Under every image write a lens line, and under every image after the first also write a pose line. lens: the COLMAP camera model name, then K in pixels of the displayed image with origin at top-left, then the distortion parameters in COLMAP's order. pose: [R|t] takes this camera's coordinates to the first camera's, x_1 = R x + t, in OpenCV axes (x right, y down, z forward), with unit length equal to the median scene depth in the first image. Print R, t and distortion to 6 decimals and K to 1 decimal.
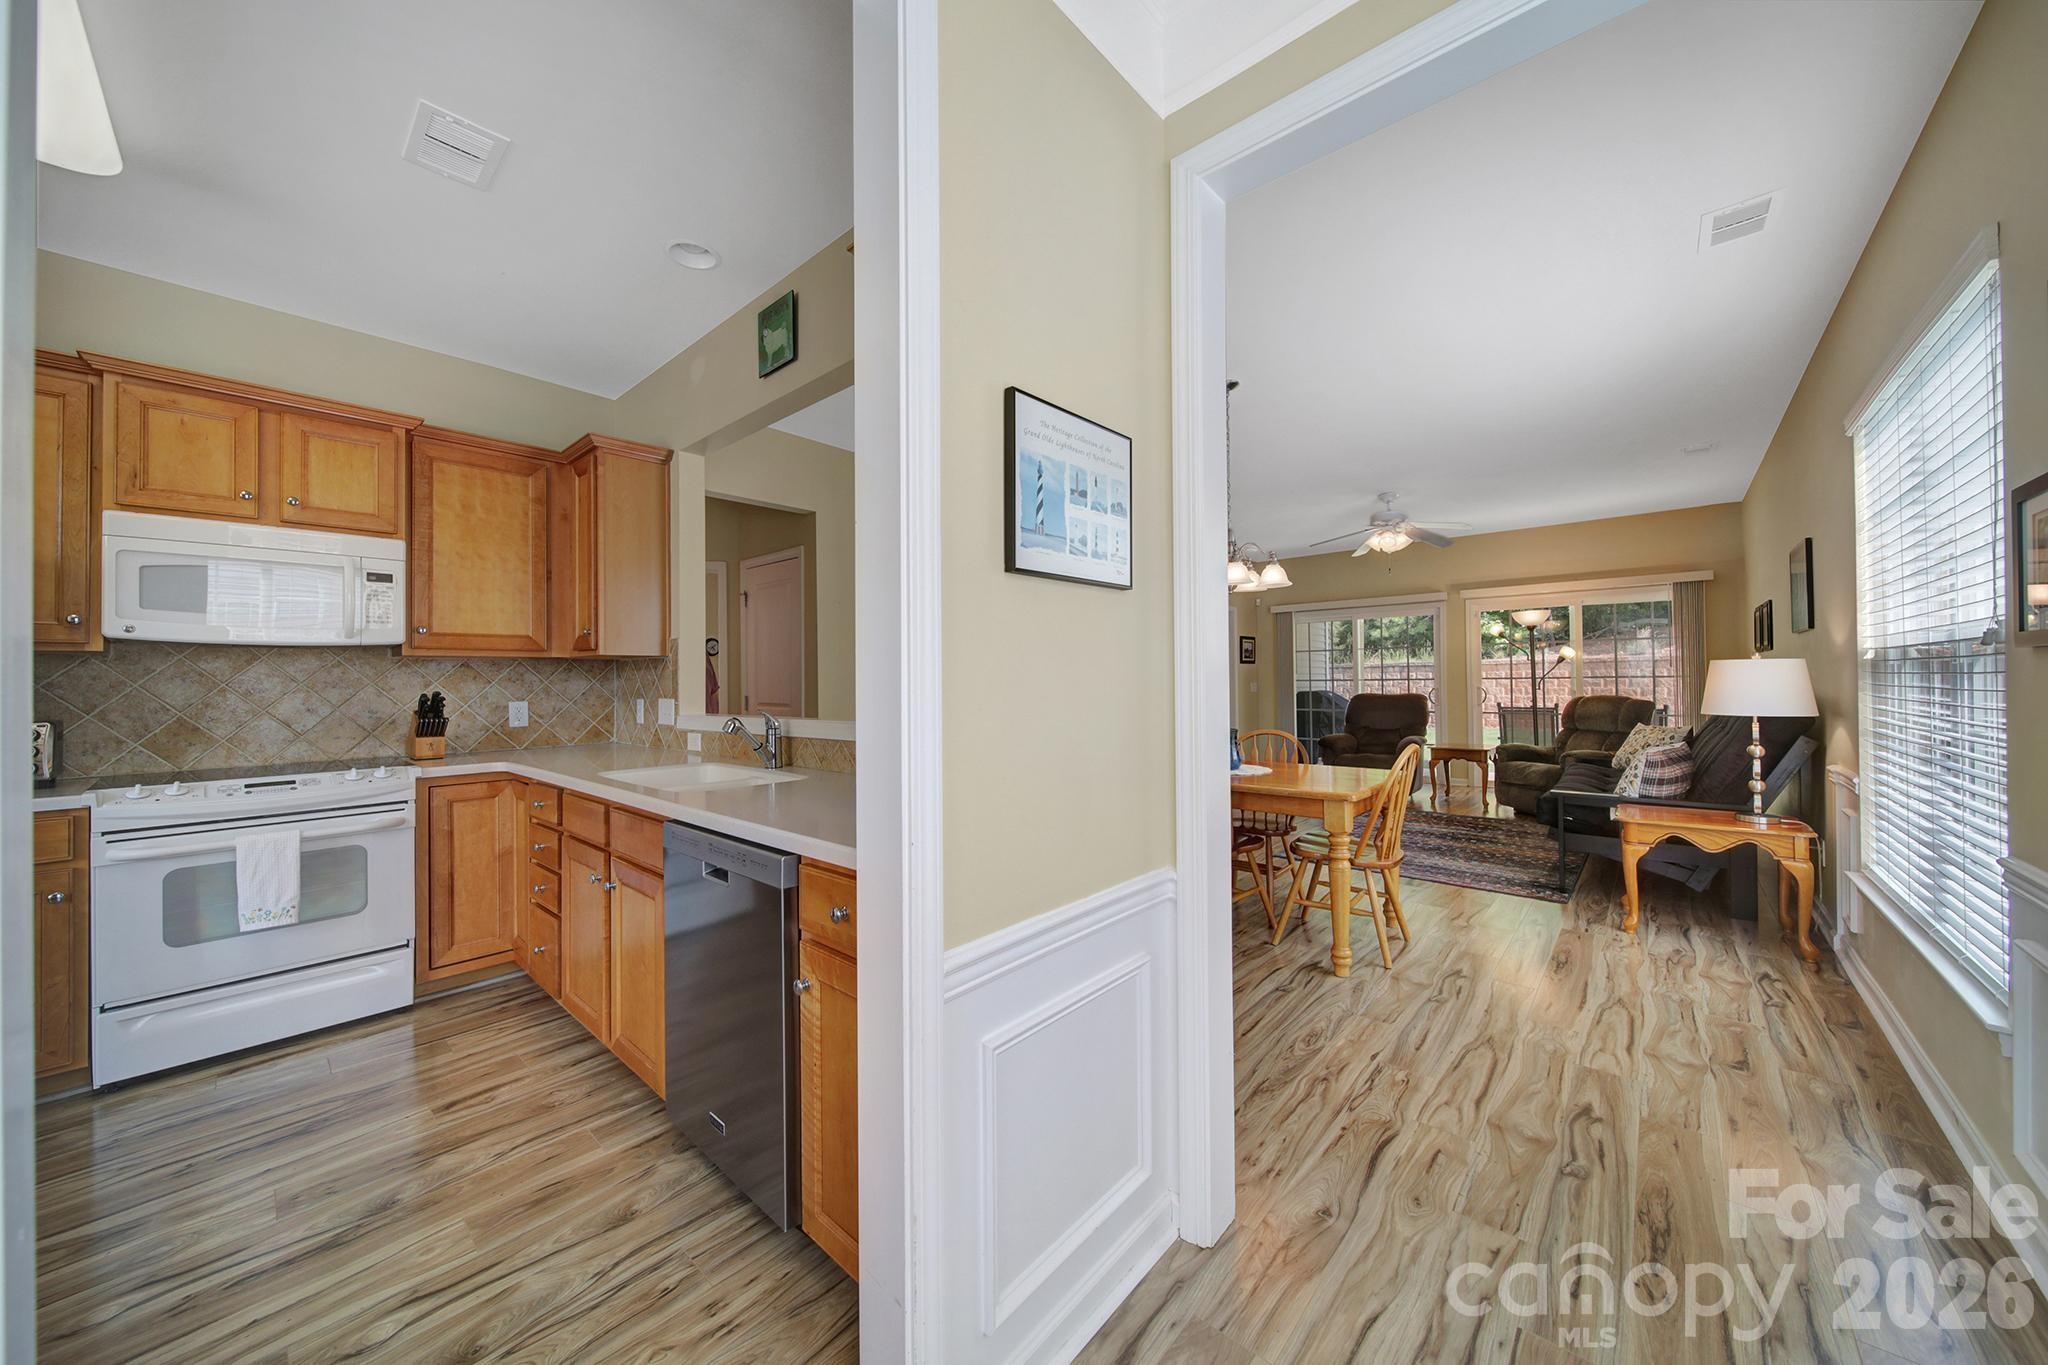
lens RADIAL K [[718.6, 0, 1020.1], [0, 718.6, 670.0], [0, 0, 1]] dist [0.000653, -0.002366]
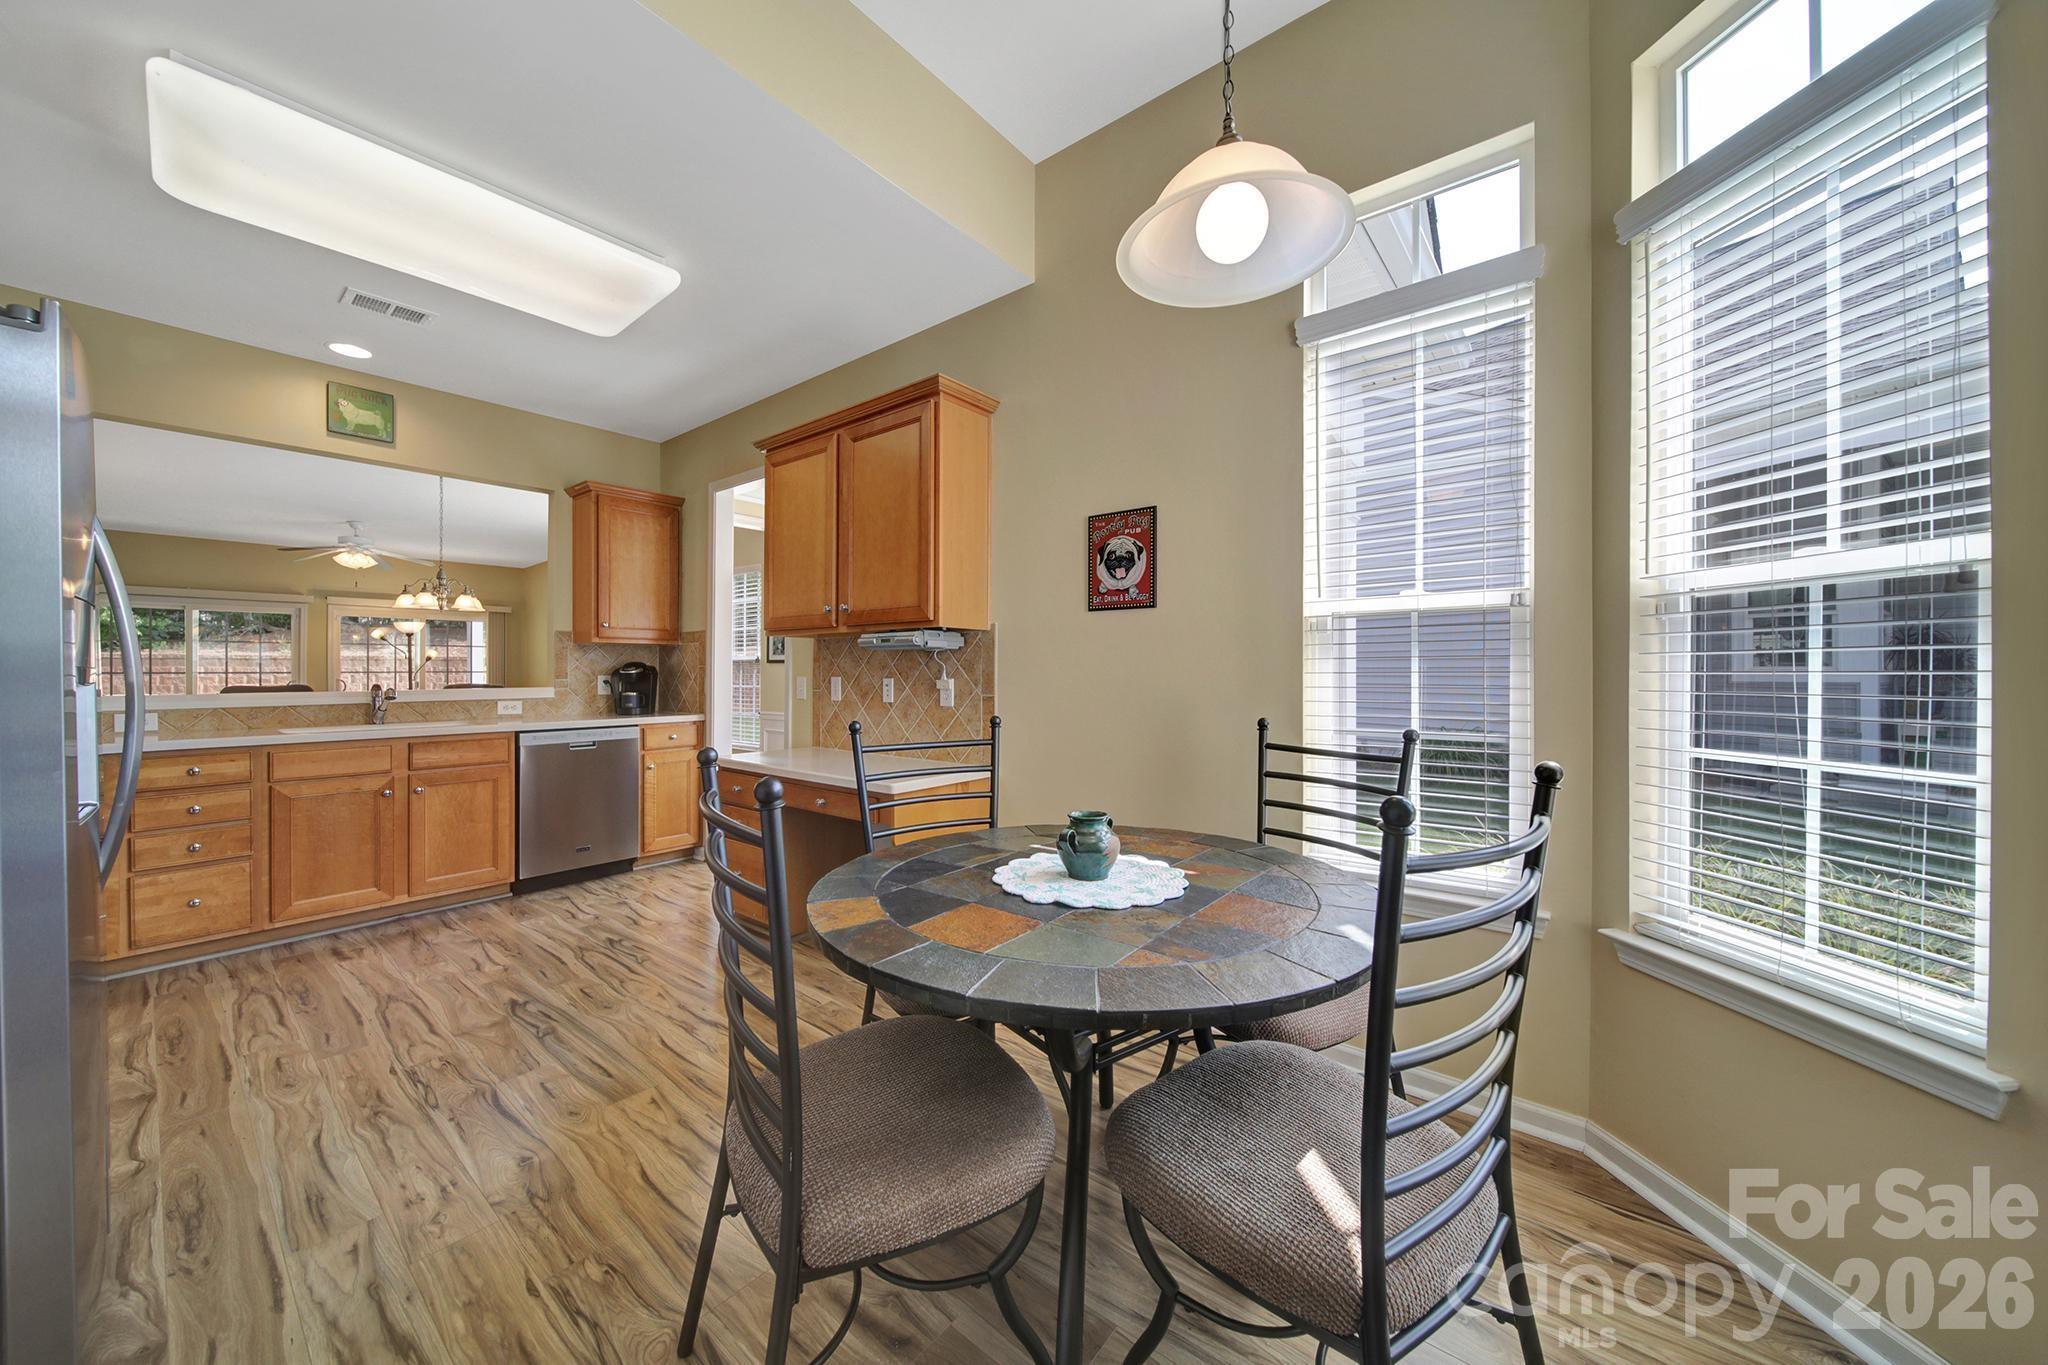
lens RADIAL K [[718.6, 0, 1028.8], [0, 718.6, 671.3], [0, 0, 1]] dist [0.000653, -0.002366]
pose [[-0.060619, 0.010171, 0.998109, -1.530757], [-0.011951, 0.999869, -0.010914, 0.025792], [-0.998089, -0.012590, -0.060490, -0.172377]]
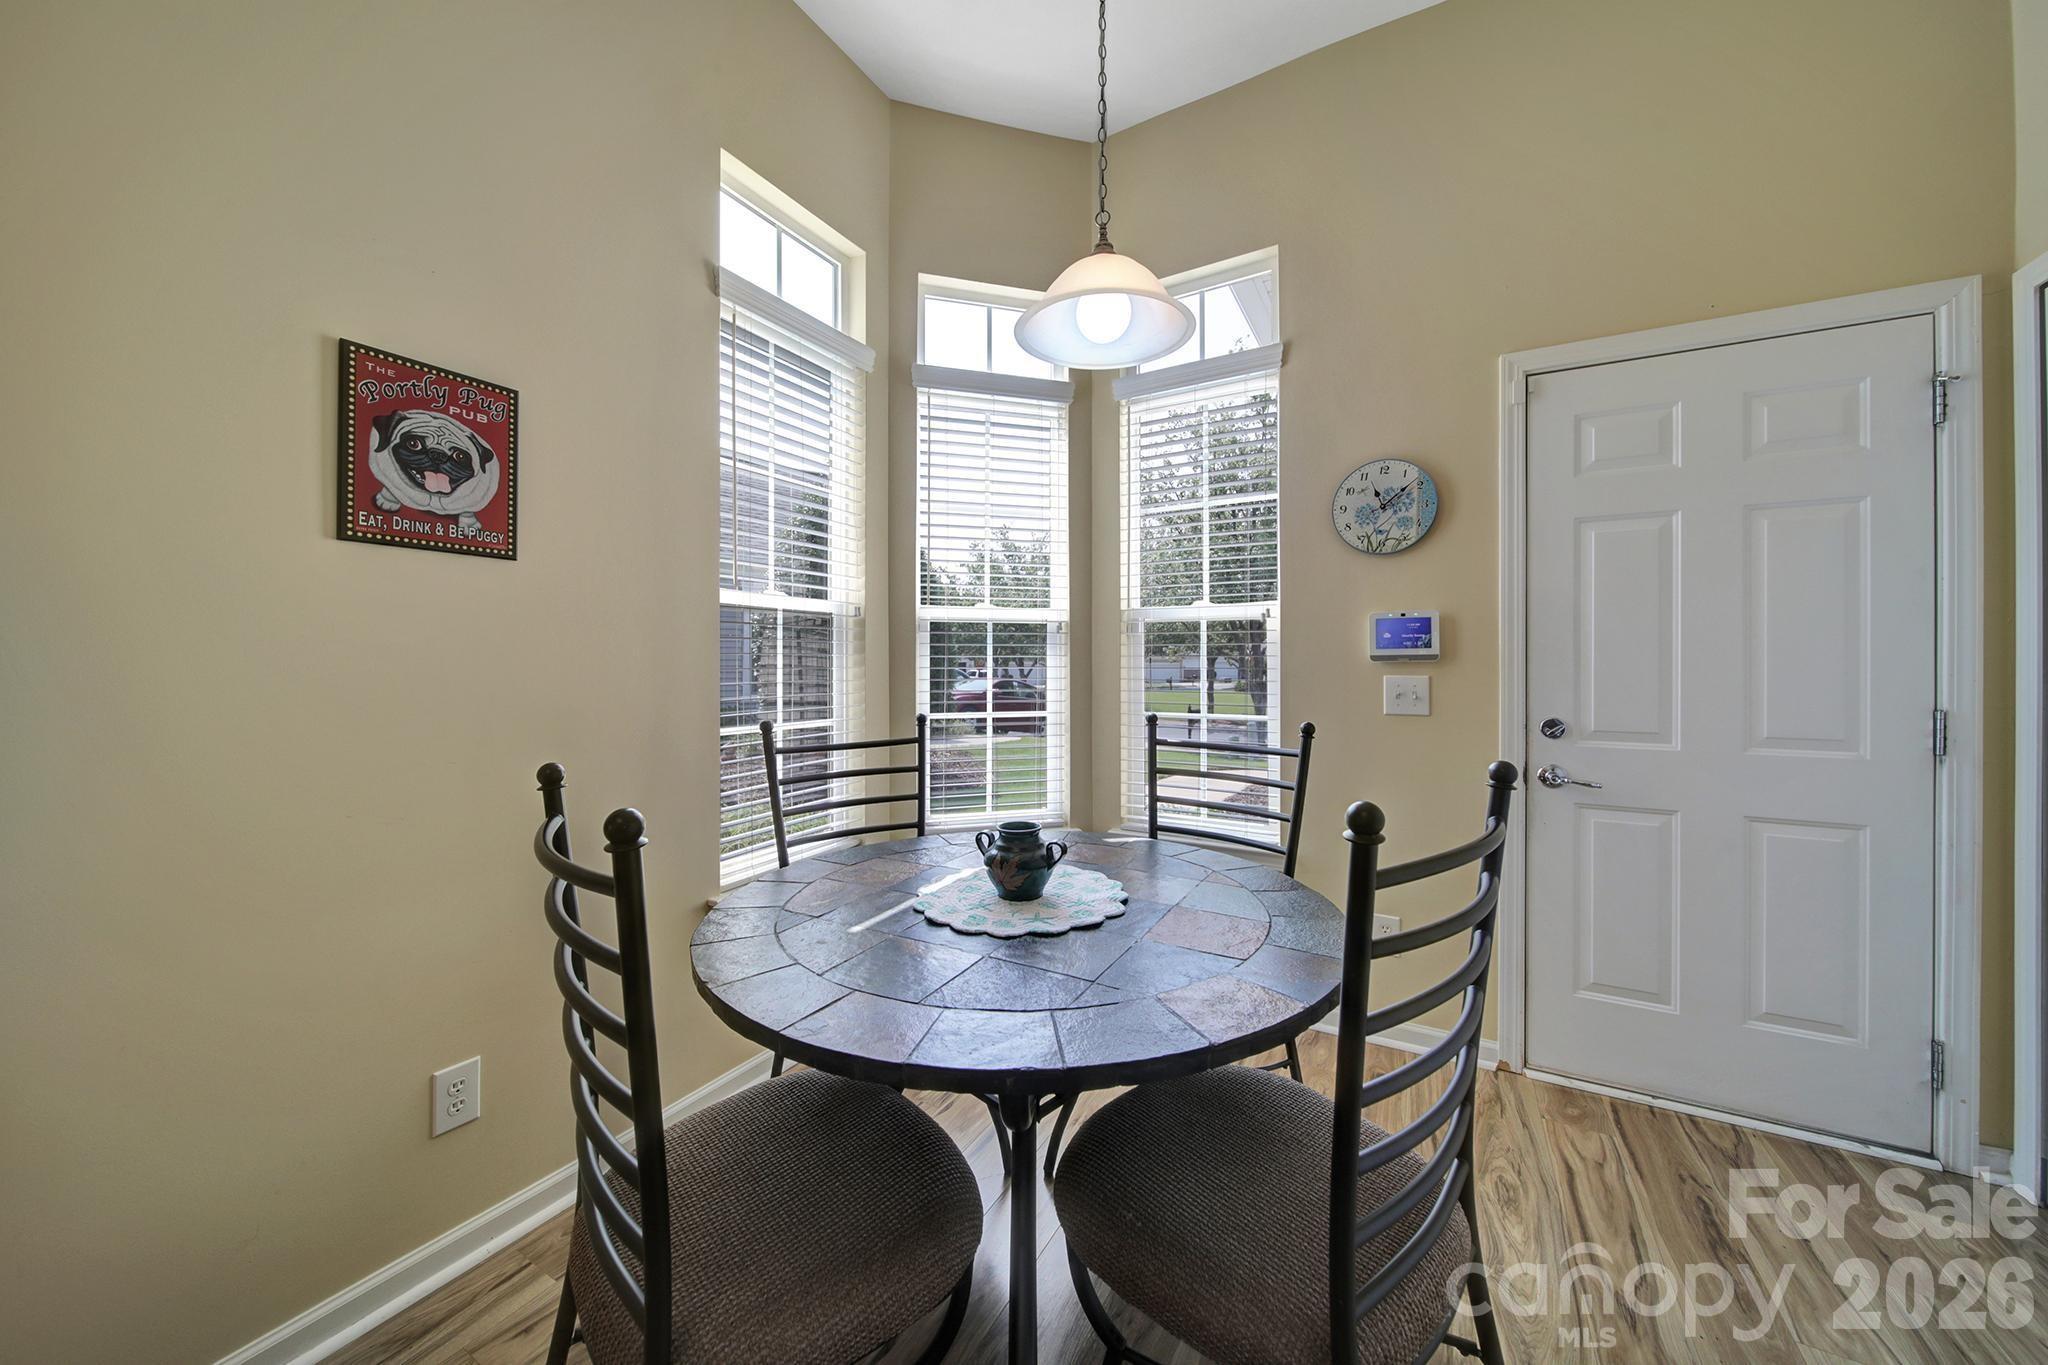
lens RADIAL K [[718.6, 0, 1016.2], [0, 718.6, 668.4], [0, 0, 1]] dist [0.000653, -0.002366]
pose [[-0.978391, 0.012957, -0.206358, -0.962297], [0.015248, 0.999838, -0.009518, 0.025833], [0.206202, -0.012459, -0.978430, 0.179044]]
